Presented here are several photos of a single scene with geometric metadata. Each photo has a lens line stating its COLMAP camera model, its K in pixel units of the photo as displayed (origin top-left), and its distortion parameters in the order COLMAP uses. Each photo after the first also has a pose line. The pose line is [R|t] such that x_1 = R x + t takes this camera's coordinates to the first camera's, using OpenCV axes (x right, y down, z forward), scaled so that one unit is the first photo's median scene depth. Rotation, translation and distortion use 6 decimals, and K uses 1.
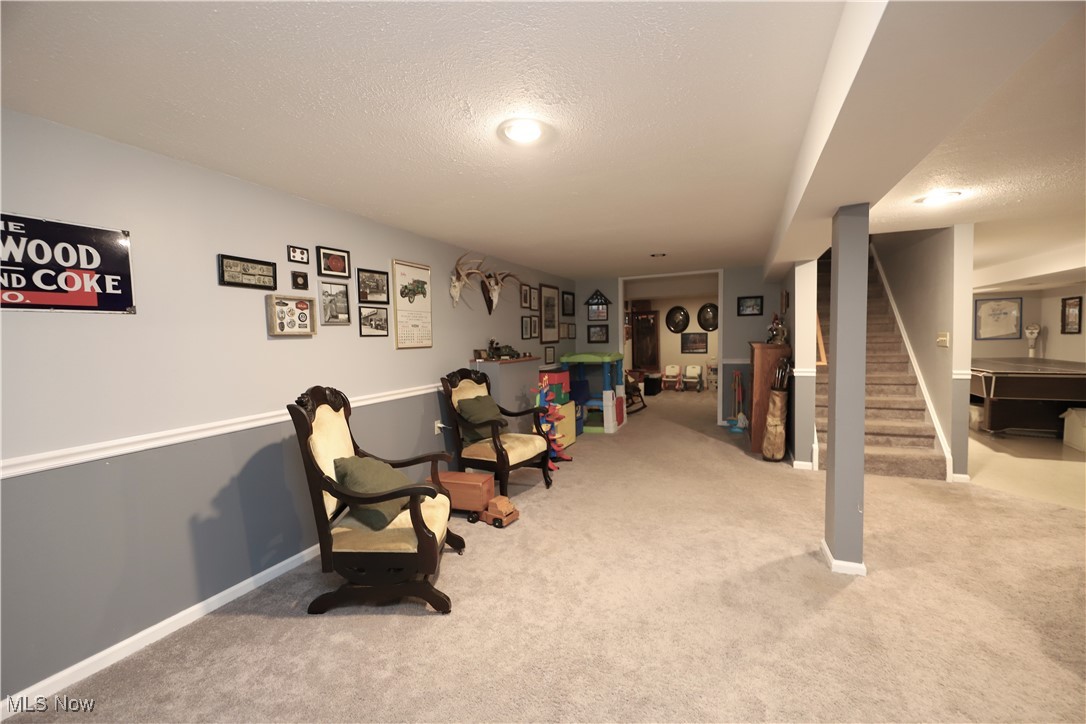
lens RADIAL K [[433.5, 0, 544.3], [0, 433.5, 359.9], [0, 0, 1]] dist [-0.000140, -0.000926]
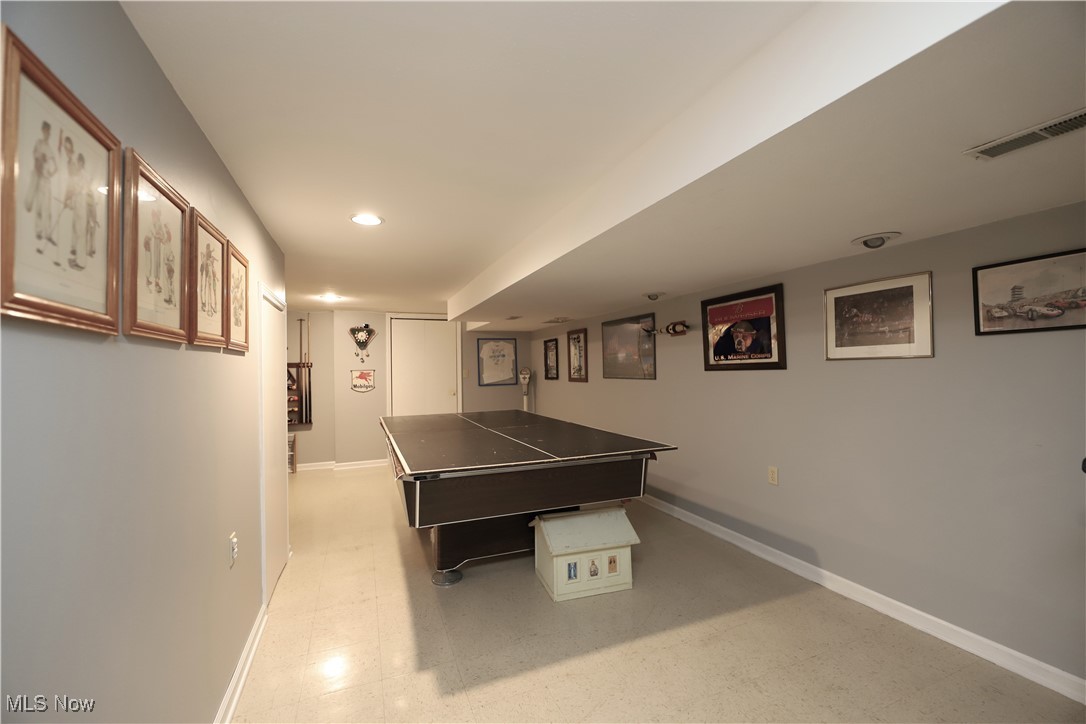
lens RADIAL K [[433.5, 0, 541.1], [0, 433.5, 362.2], [0, 0, 1]] dist [-0.000140, -0.000926]
pose [[0.676036, 0.027498, 0.736355, 0.484826], [0.037478, 0.996727, -0.071629, -0.029398], [-0.735915, 0.076021, 0.672793, 0.365559]]
